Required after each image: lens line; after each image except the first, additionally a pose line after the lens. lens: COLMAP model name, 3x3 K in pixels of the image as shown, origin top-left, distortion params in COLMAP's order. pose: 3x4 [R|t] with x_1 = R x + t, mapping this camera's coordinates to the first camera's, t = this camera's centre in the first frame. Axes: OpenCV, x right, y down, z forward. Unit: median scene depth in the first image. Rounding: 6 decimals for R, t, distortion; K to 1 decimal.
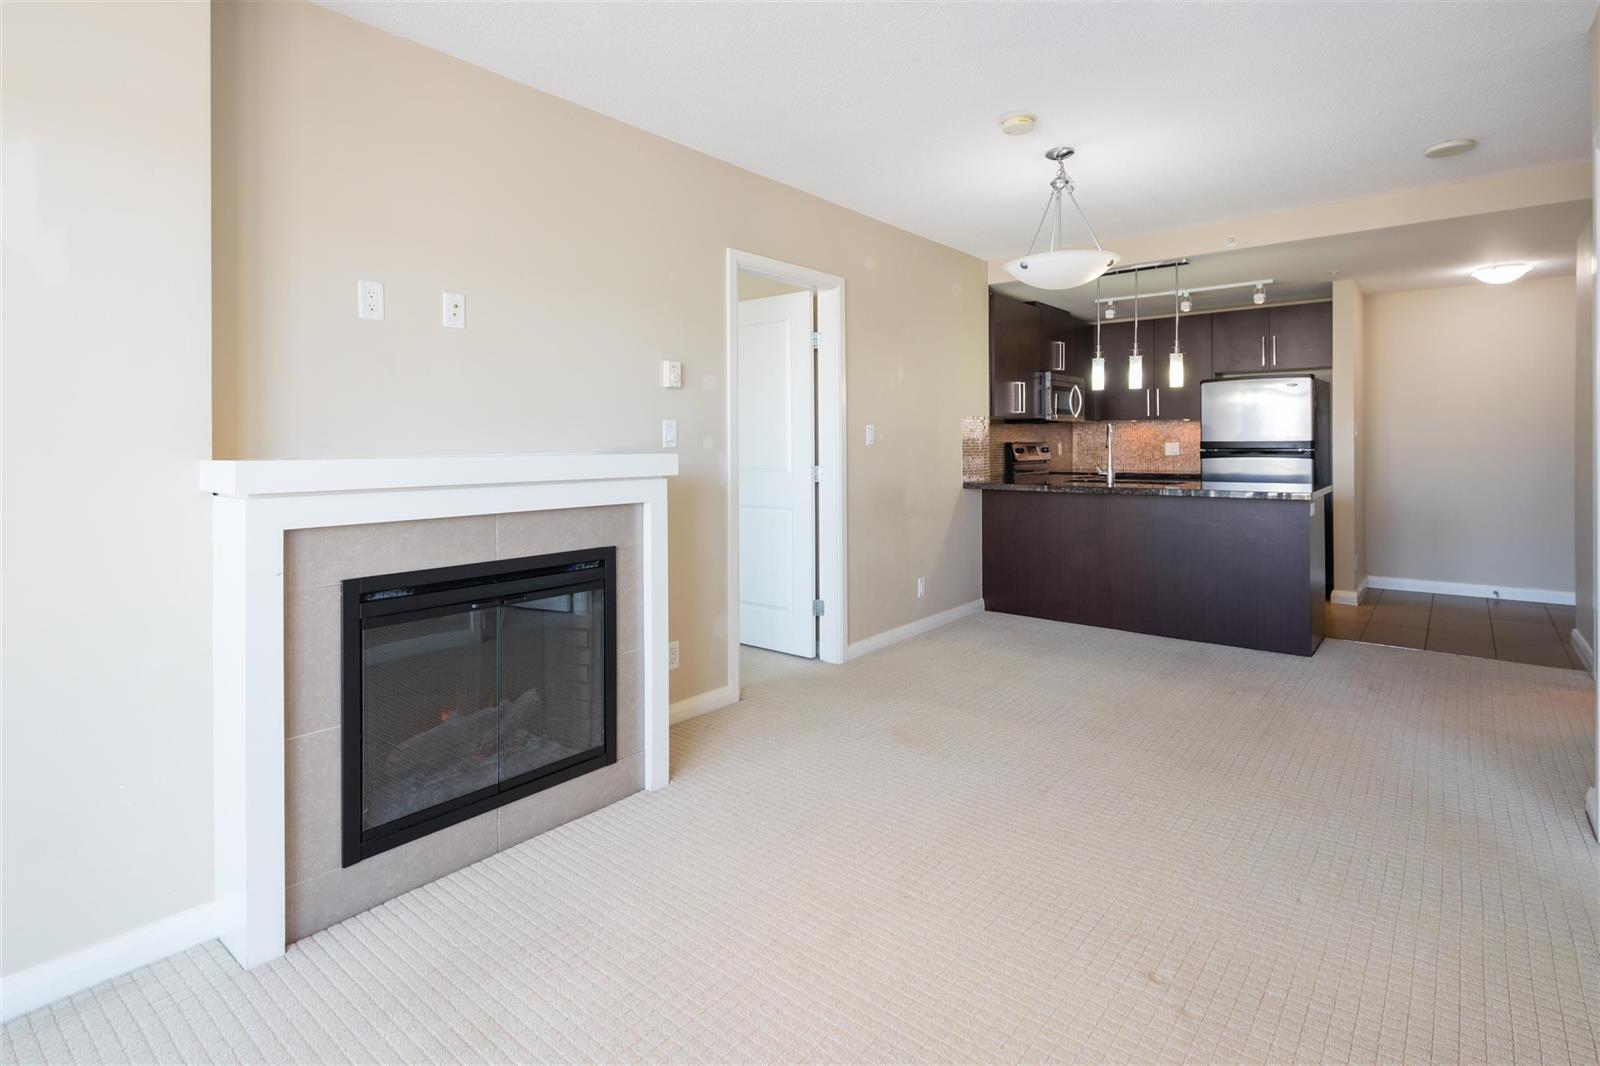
lens RADIAL K [[799.4, 0, 762.2], [0, 799.4, 444.2], [0, 0, 1]] dist [0.003201, -0.000097]
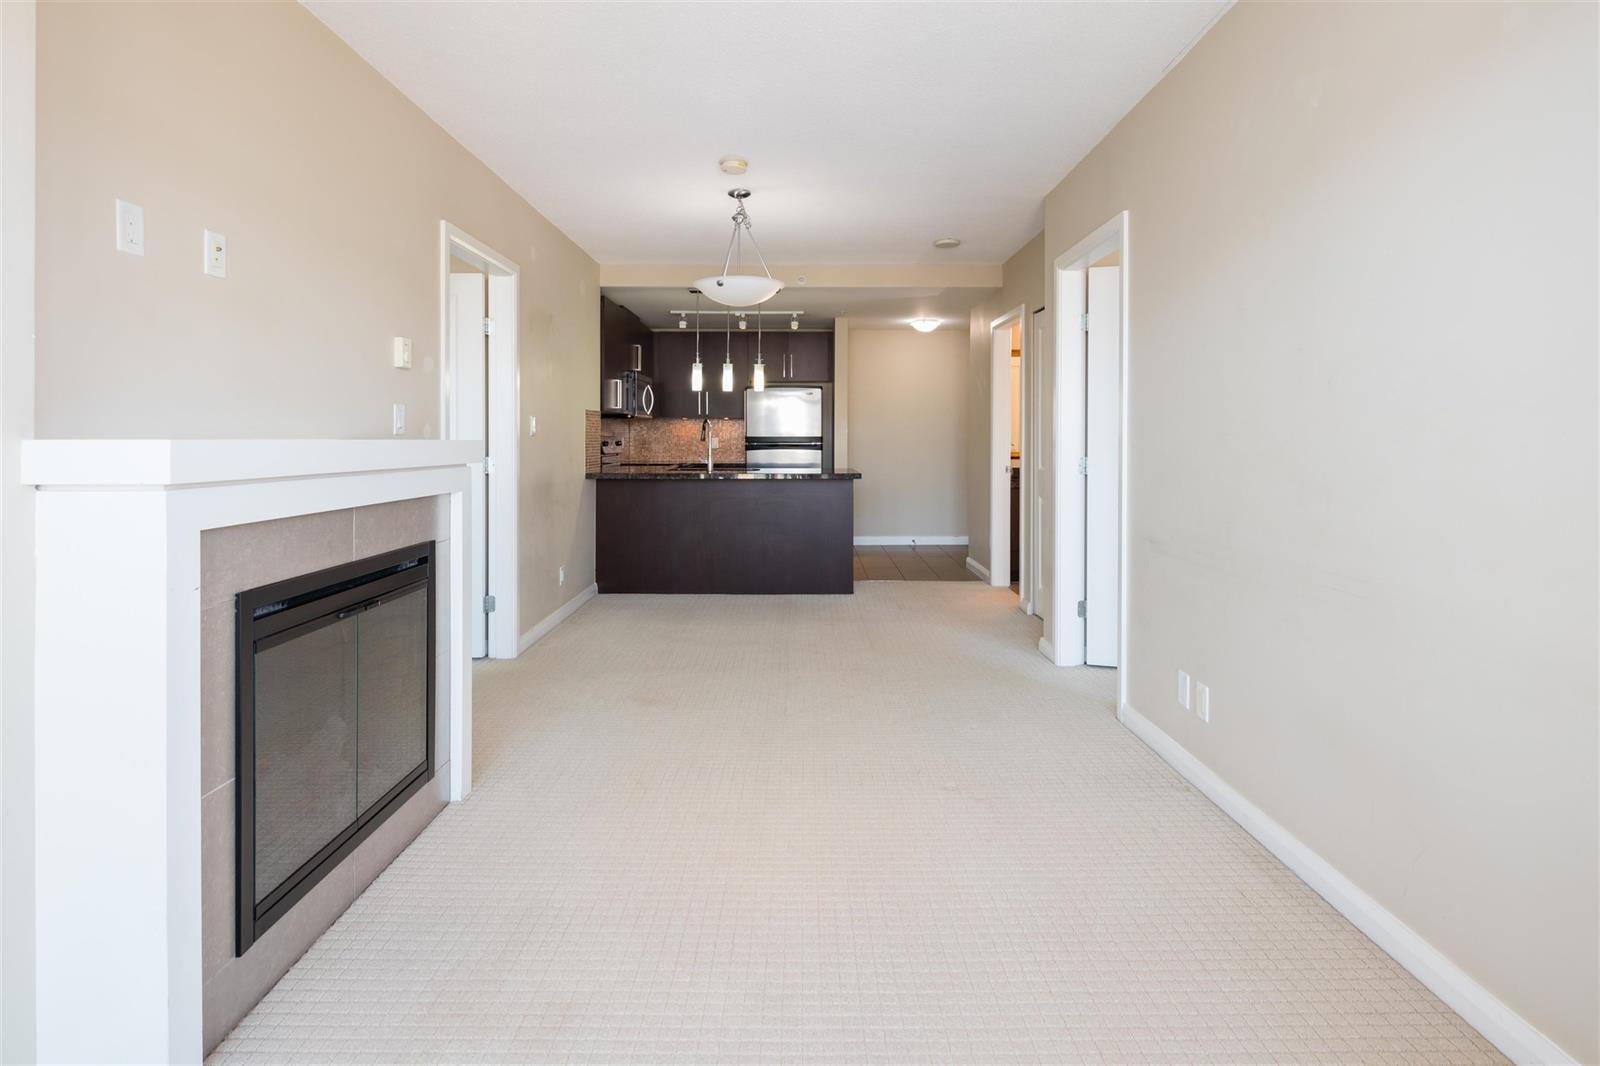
lens RADIAL K [[817.1, 0, 797.0], [0, 817.1, 441.1], [0, 0, 1]] dist [-0.000444, -0.000303]
pose [[0.752731, 0.005450, 0.658306, -0.231869], [-0.004876, 0.999984, -0.002702, 0.007086], [-0.658310, -0.001176, 0.752746, 0.011973]]
